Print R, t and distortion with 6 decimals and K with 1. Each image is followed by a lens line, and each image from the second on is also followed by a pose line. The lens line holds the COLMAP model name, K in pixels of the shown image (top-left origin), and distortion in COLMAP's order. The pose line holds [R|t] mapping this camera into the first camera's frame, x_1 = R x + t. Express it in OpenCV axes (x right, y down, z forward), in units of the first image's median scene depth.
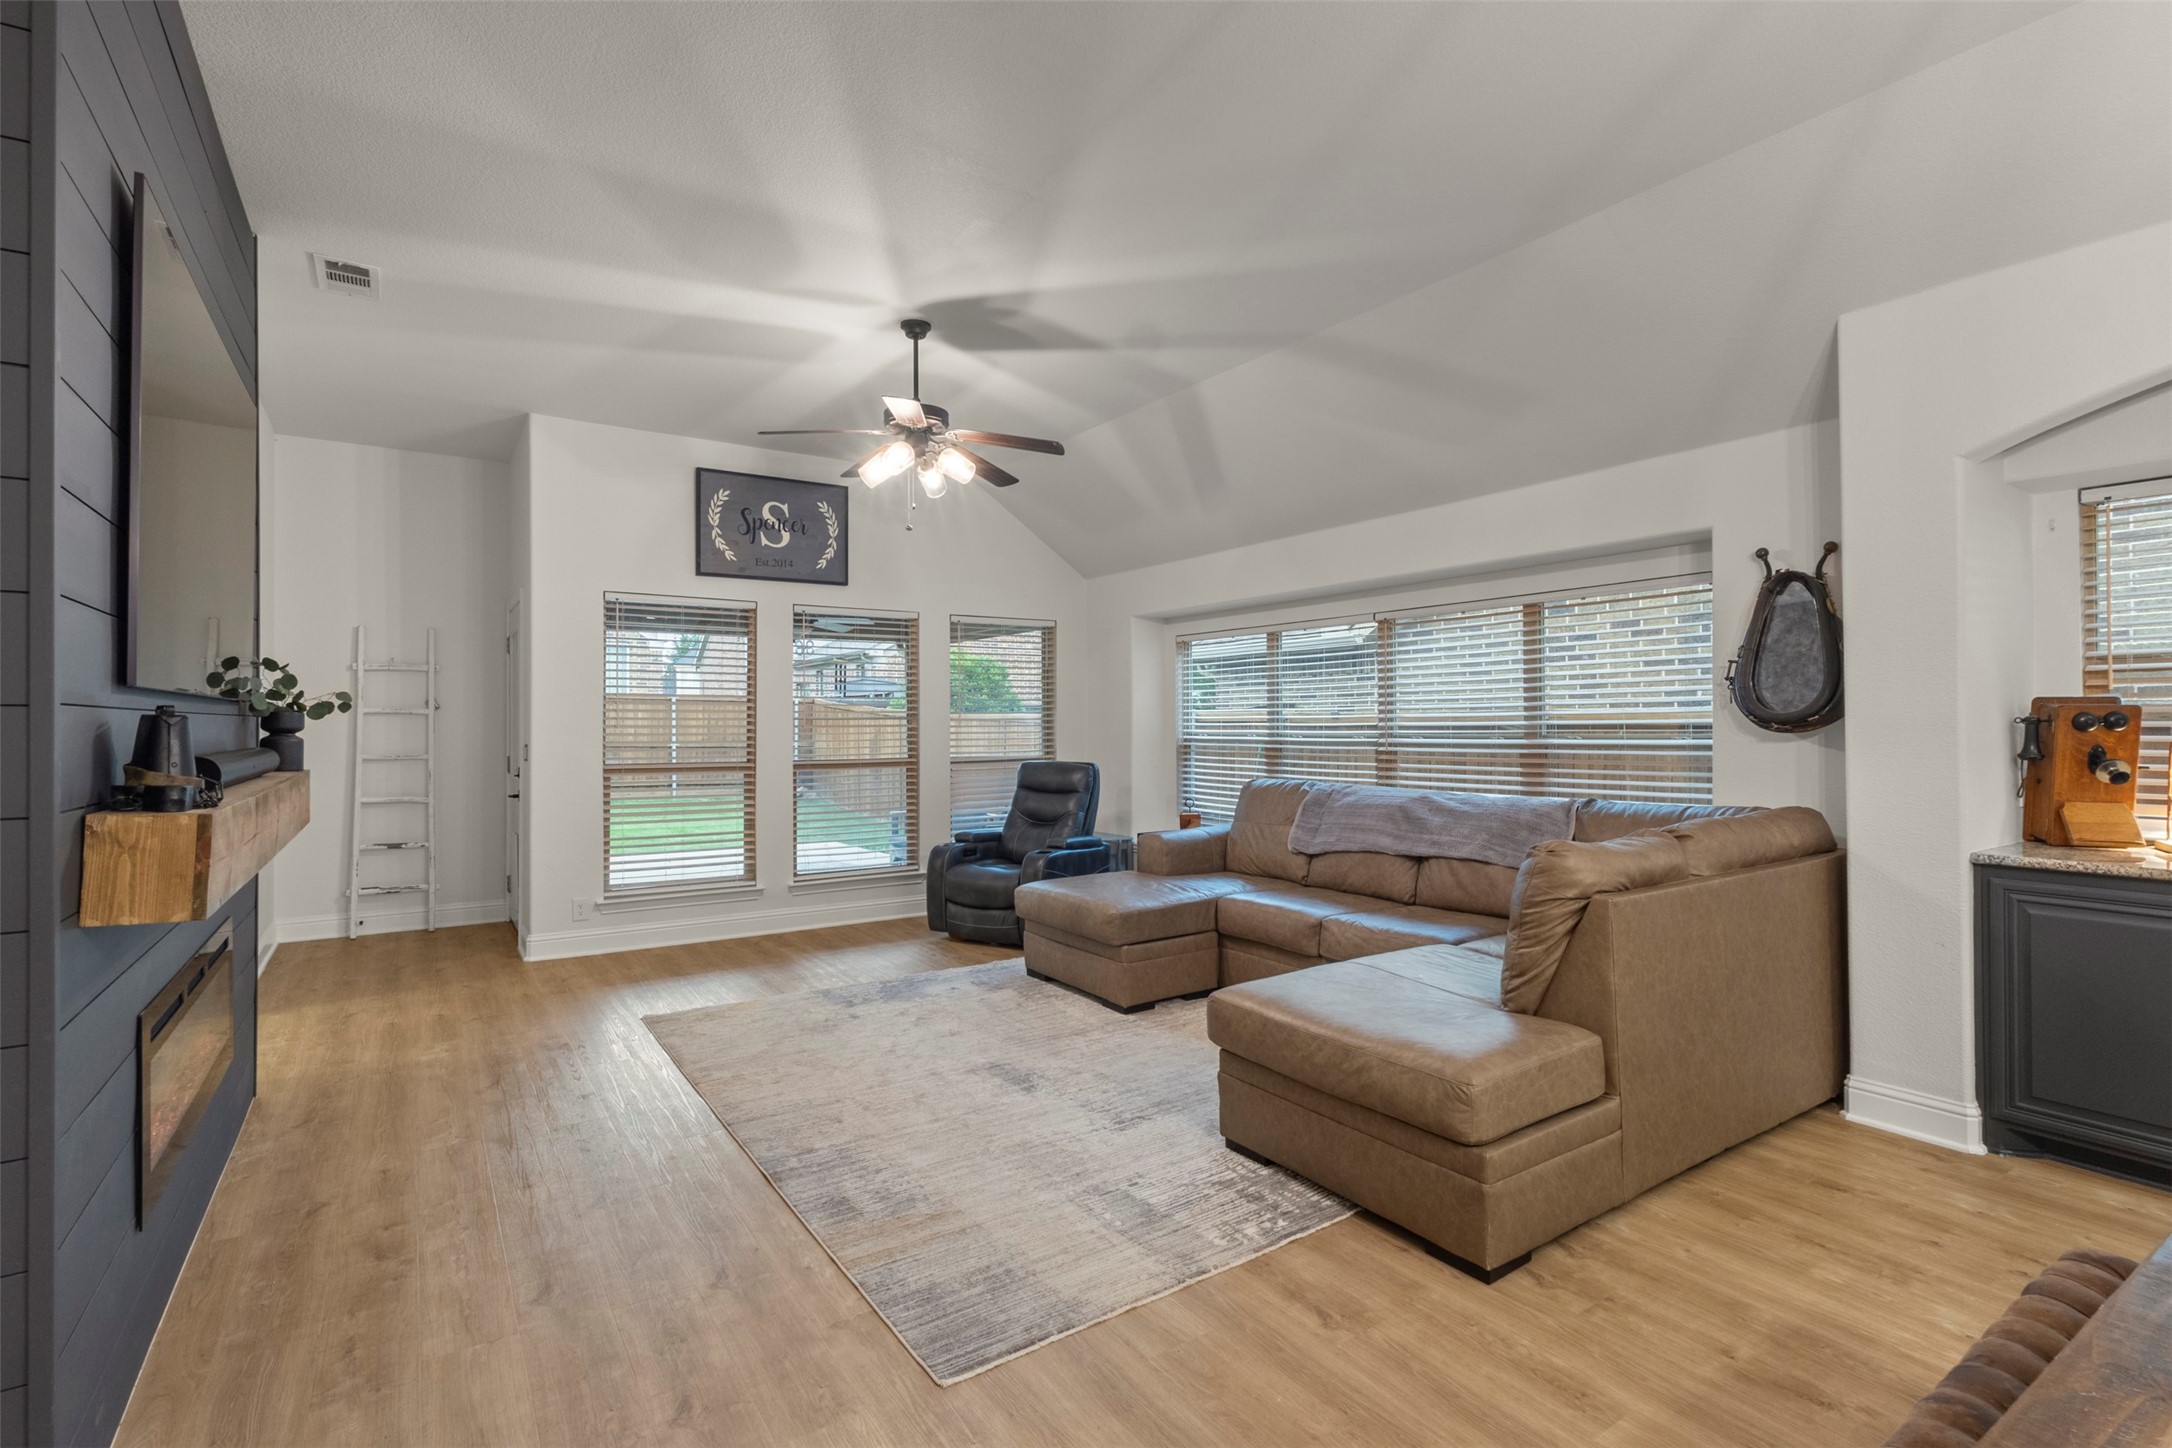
lens RADIAL K [[1005.1, 0, 1081.4], [0, 1005.1, 716.2], [0, 0, 1]] dist [-0.000317, 0.001235]
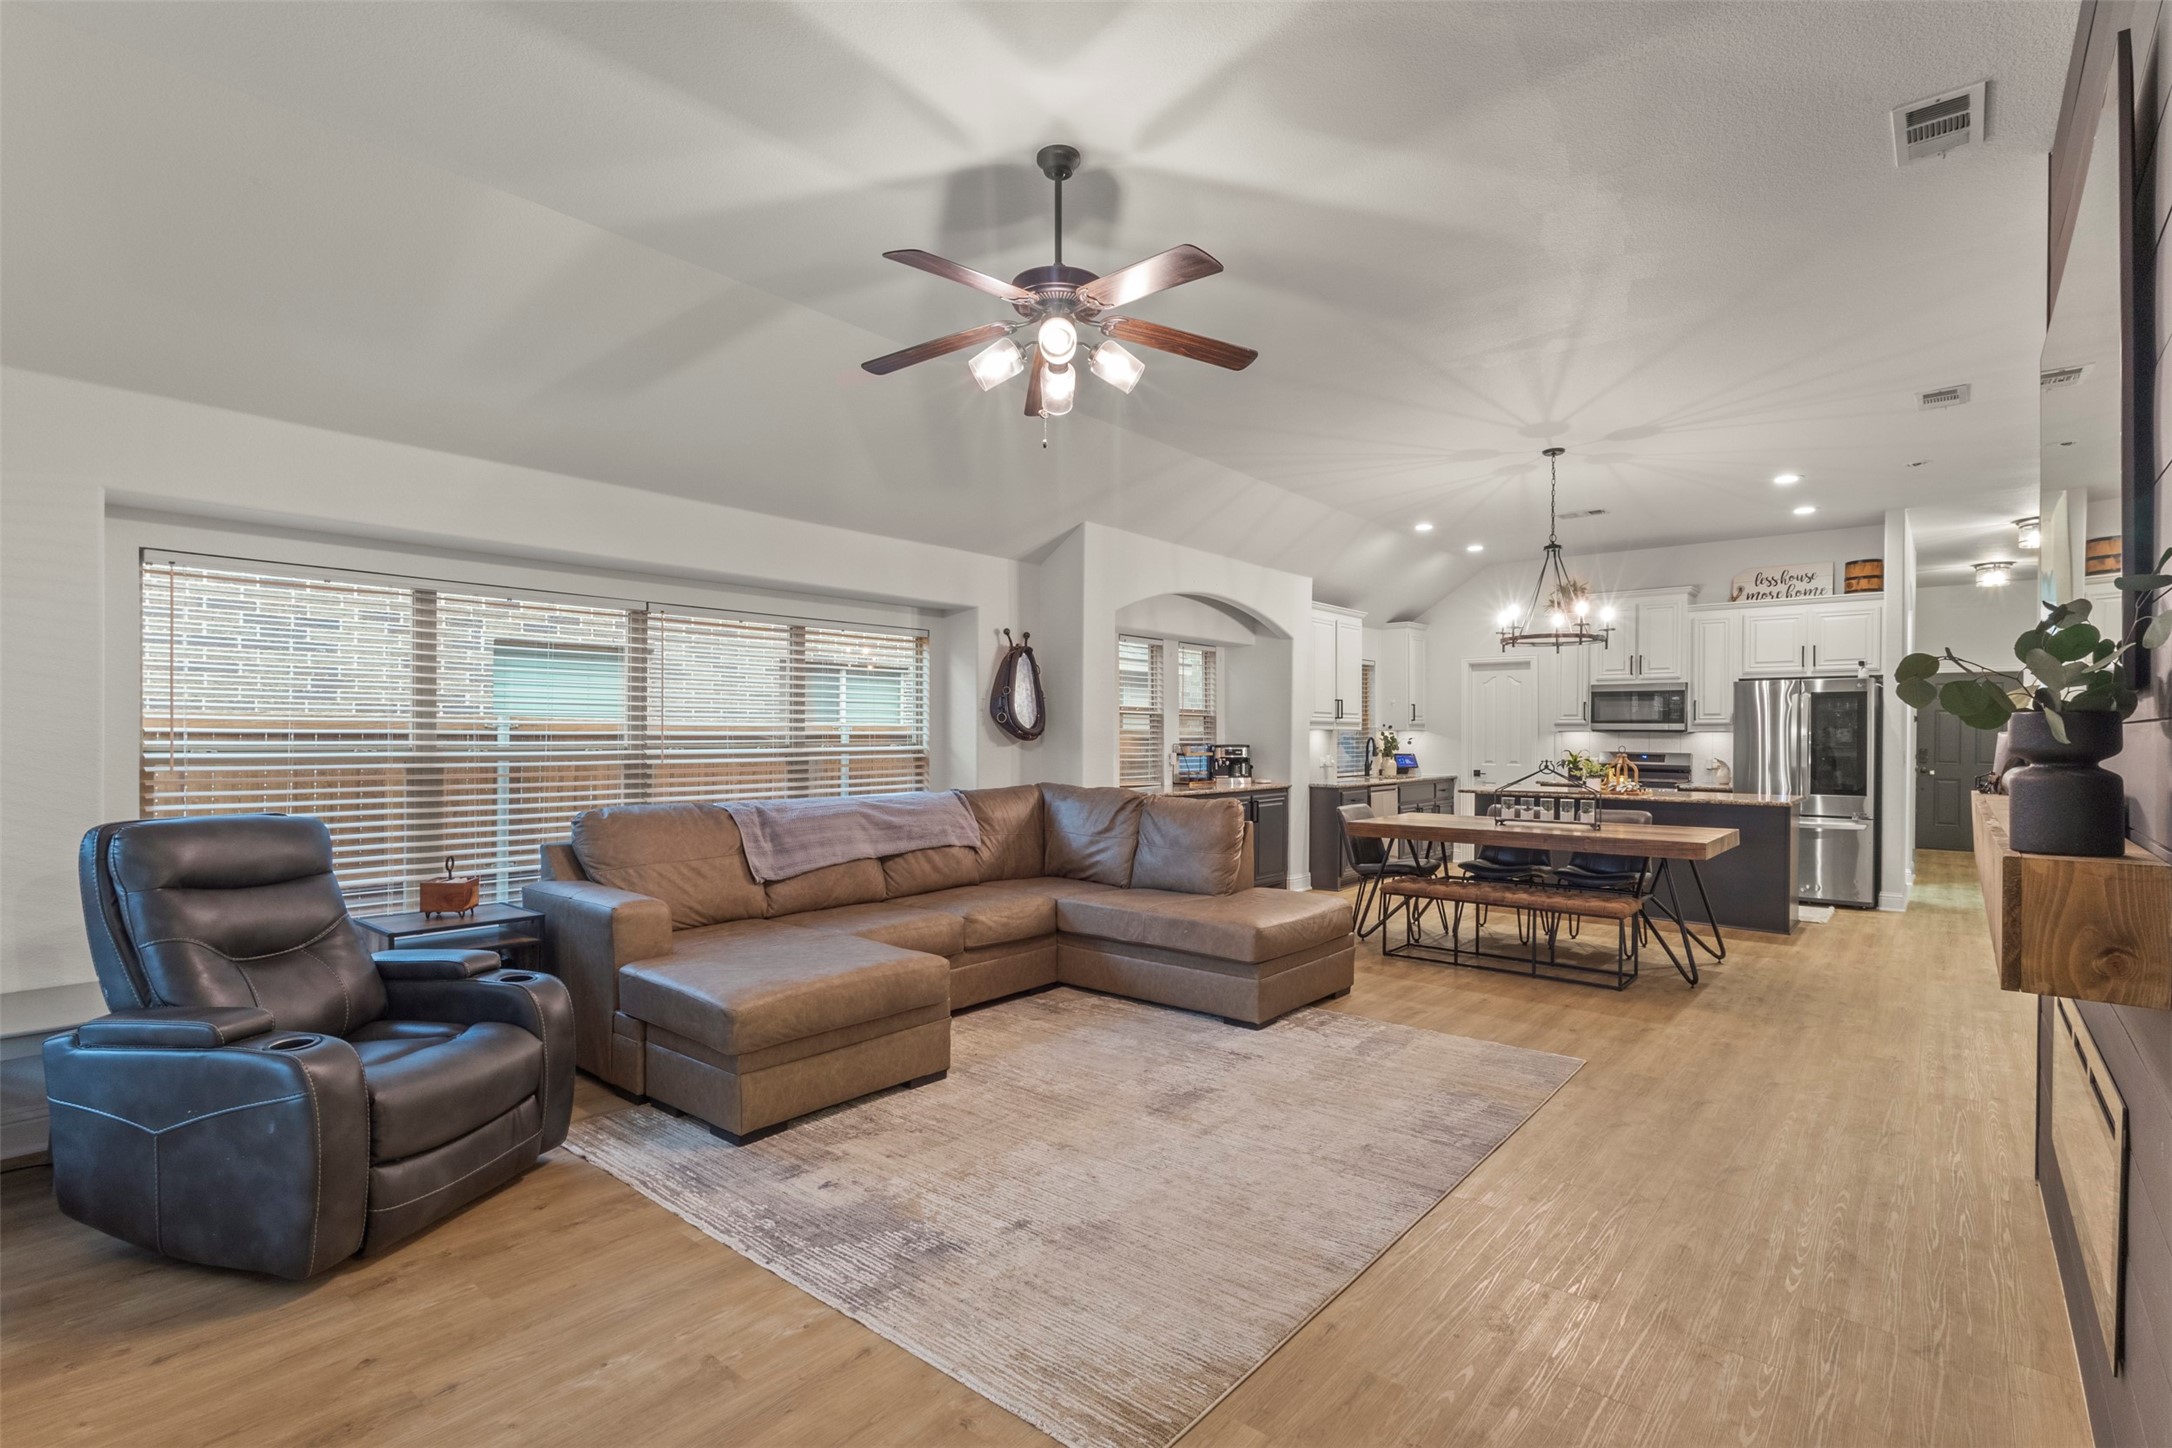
lens RADIAL K [[1005.1, 0, 1101.7], [0, 1005.1, 740.2], [0, 0, 1]] dist [-0.000317, 0.001235]
pose [[-0.277665, -0.005152, 0.960664, -1.080352], [-0.010970, 0.999937, 0.002192, 0.012732], [-0.960615, -0.009930, -0.277704, 1.493929]]
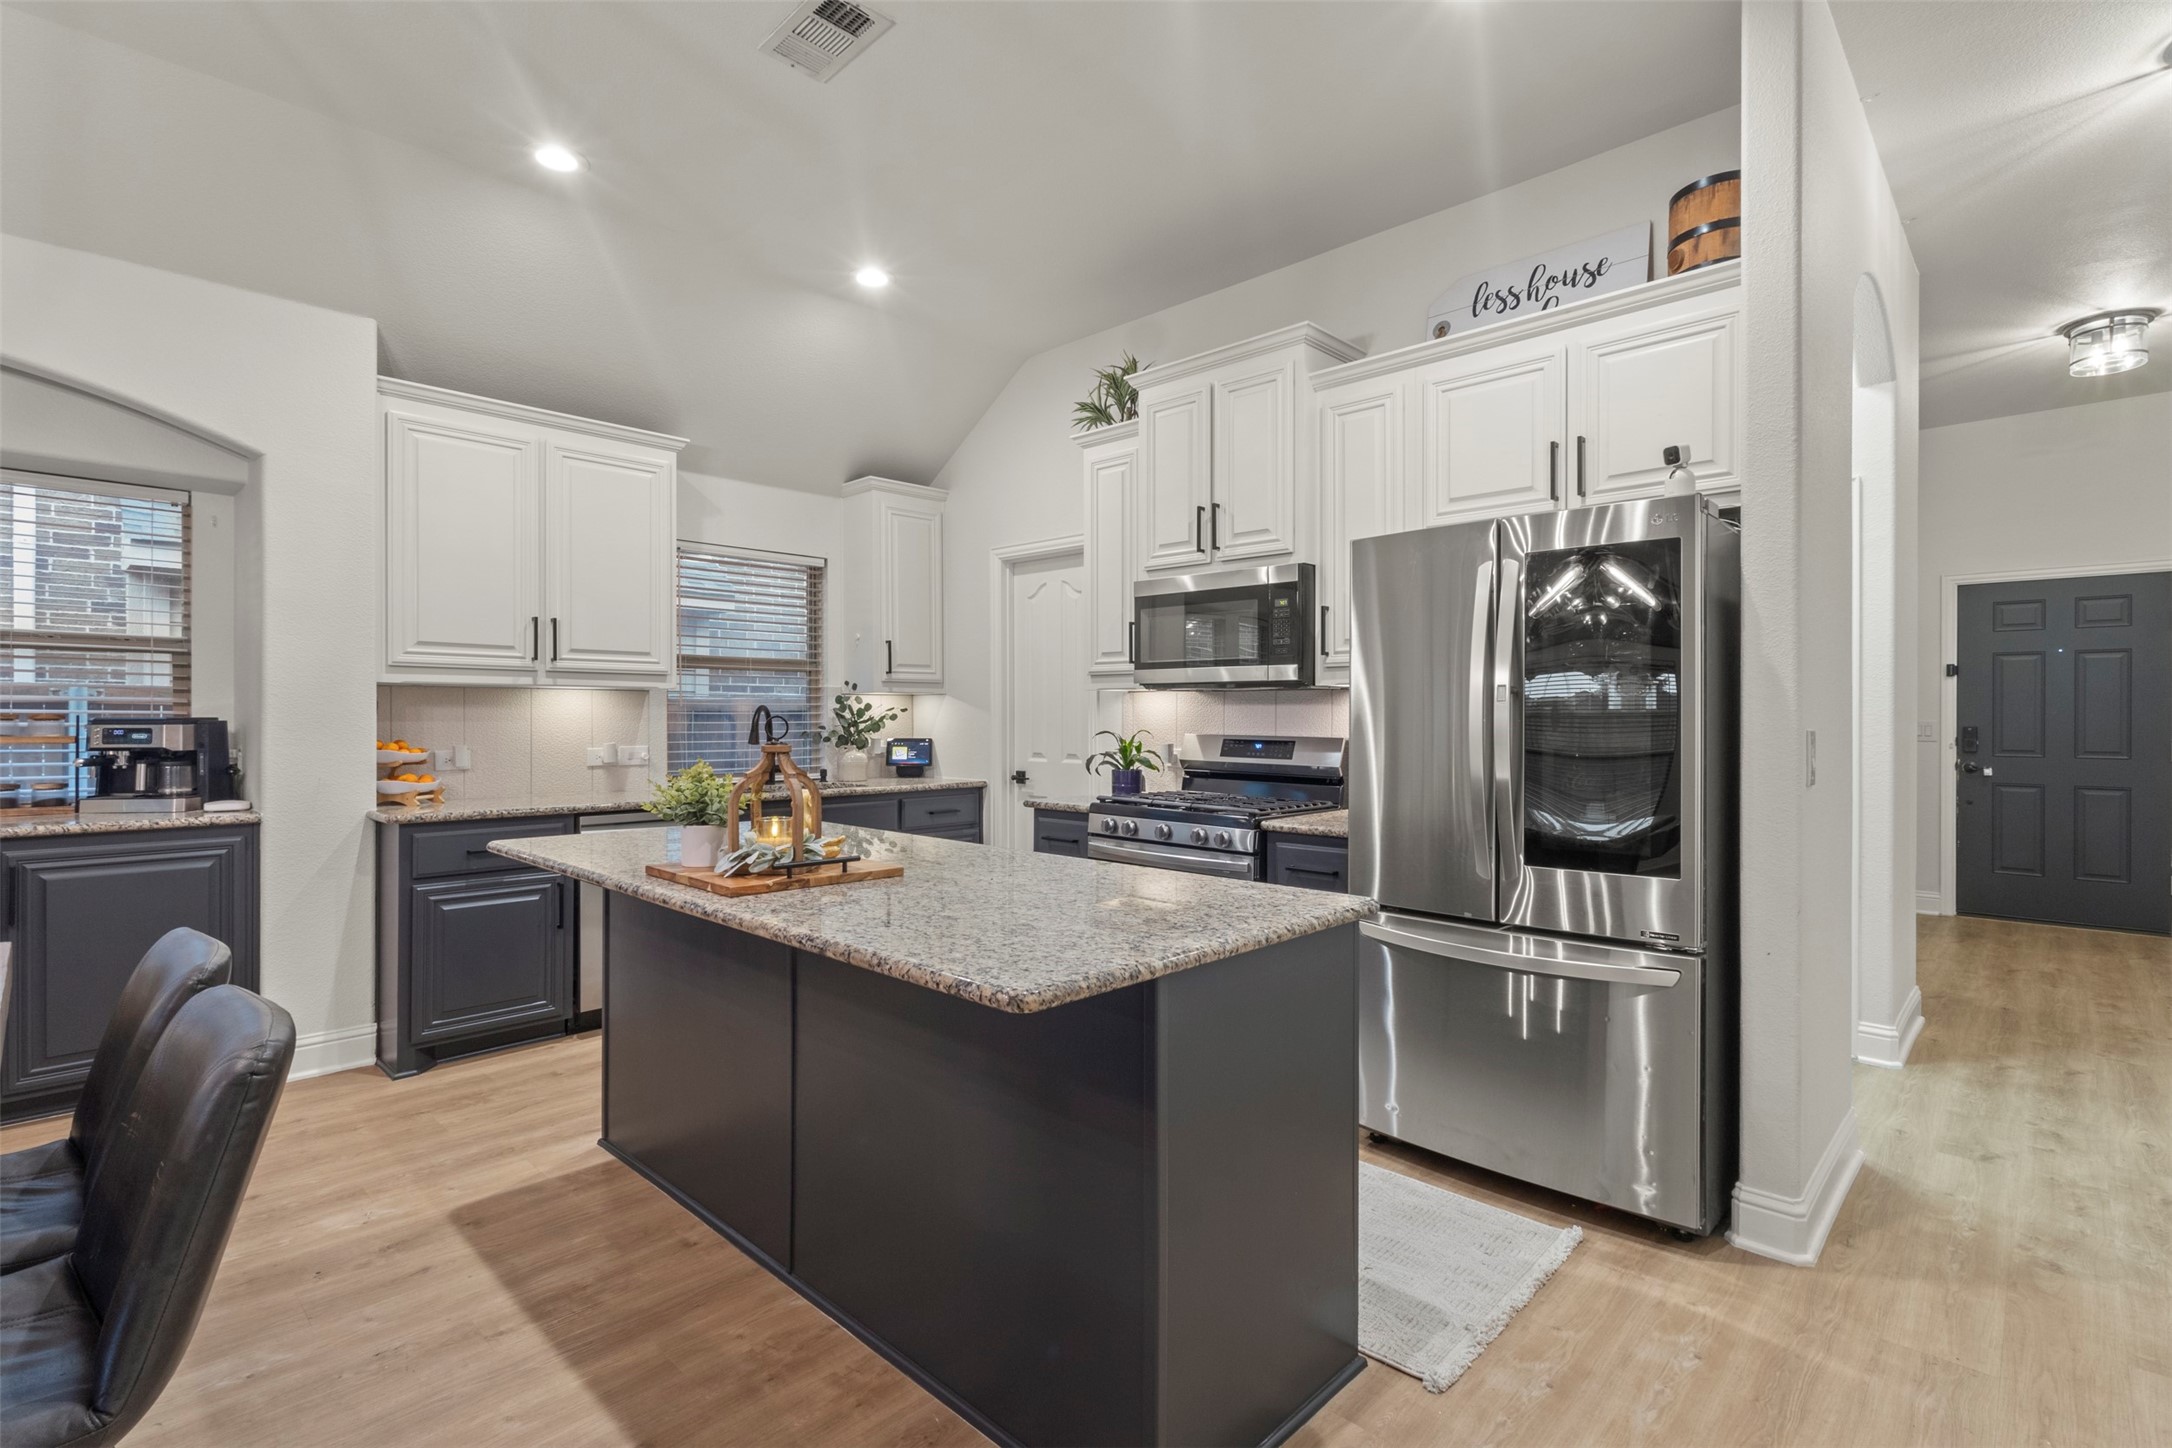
lens RADIAL K [[1005.1, 0, 1078.4], [0, 1005.1, 717.2], [0, 0, 1]] dist [-0.000317, 0.001235]
pose [[-0.211624, 0.001337, 0.977350, 0.040136], [-0.008142, 0.999962, -0.003131, 0.019374], [-0.977317, -0.008620, -0.211605, -0.259835]]
